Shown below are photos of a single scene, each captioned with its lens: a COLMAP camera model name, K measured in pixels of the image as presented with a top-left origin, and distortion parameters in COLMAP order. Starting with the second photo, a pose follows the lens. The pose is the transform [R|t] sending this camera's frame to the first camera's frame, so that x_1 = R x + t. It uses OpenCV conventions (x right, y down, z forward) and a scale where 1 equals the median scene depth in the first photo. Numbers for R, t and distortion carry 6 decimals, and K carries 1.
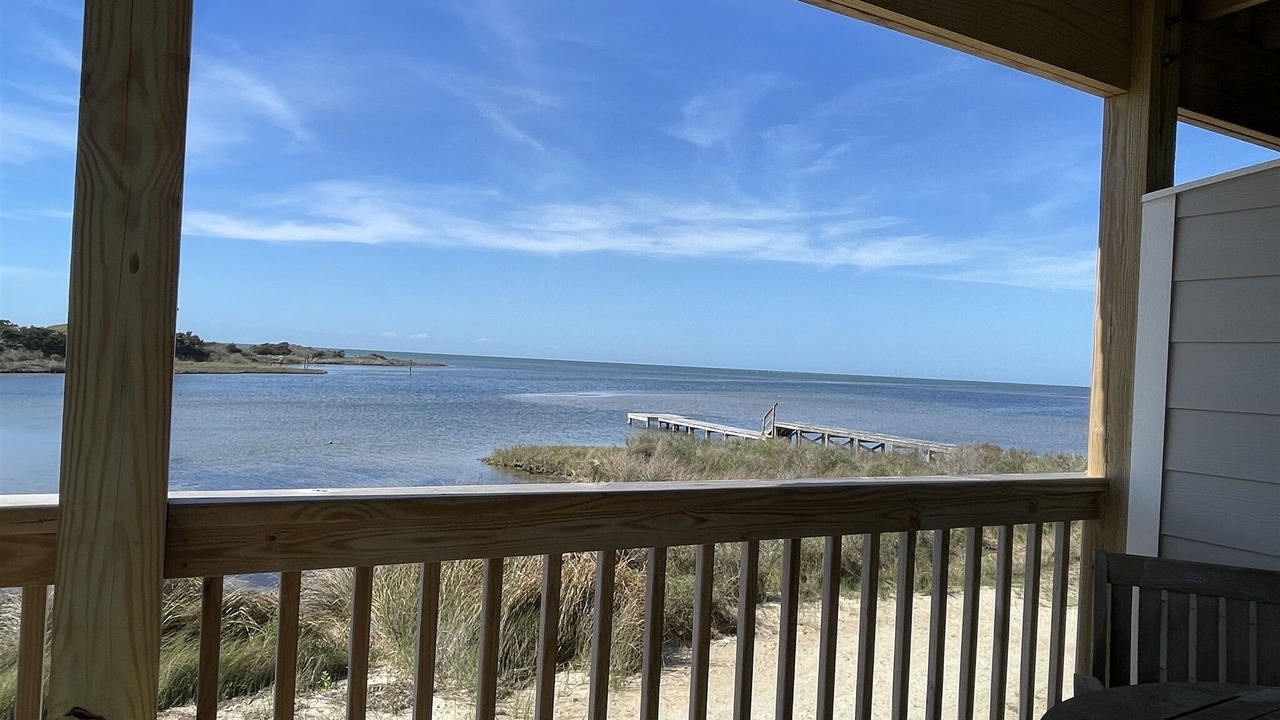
lens RADIAL K [[842.7, 0, 626.1], [0, 842.7, 358.1], [0, 0, 1]] dist [0.000909, -0.007849]
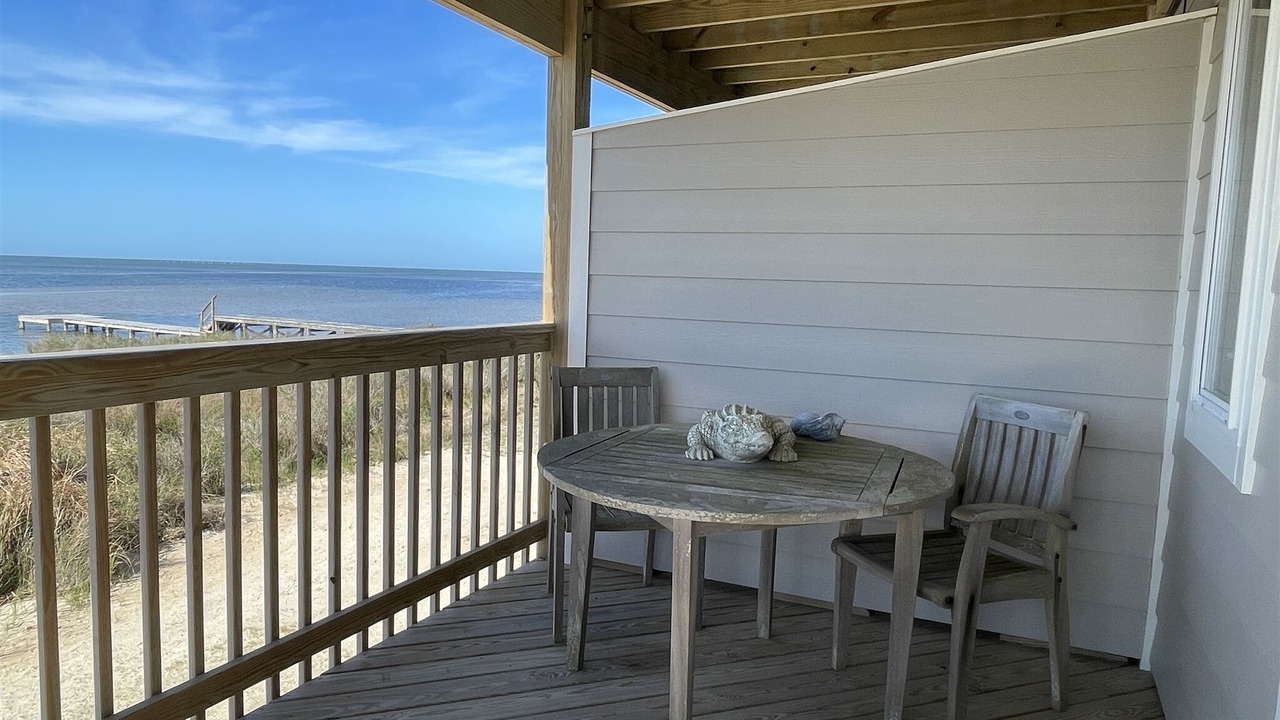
lens RADIAL K [[842.7, 0, 626.1], [0, 842.7, 358.1], [0, 0, 1]] dist [0.000909, -0.007849]
pose [[0.803123, -0.083392, 0.589949, -0.204974], [0.005106, 0.991084, 0.133143, 0.005609], [-0.595792, -0.103918, 0.796388, -0.259866]]
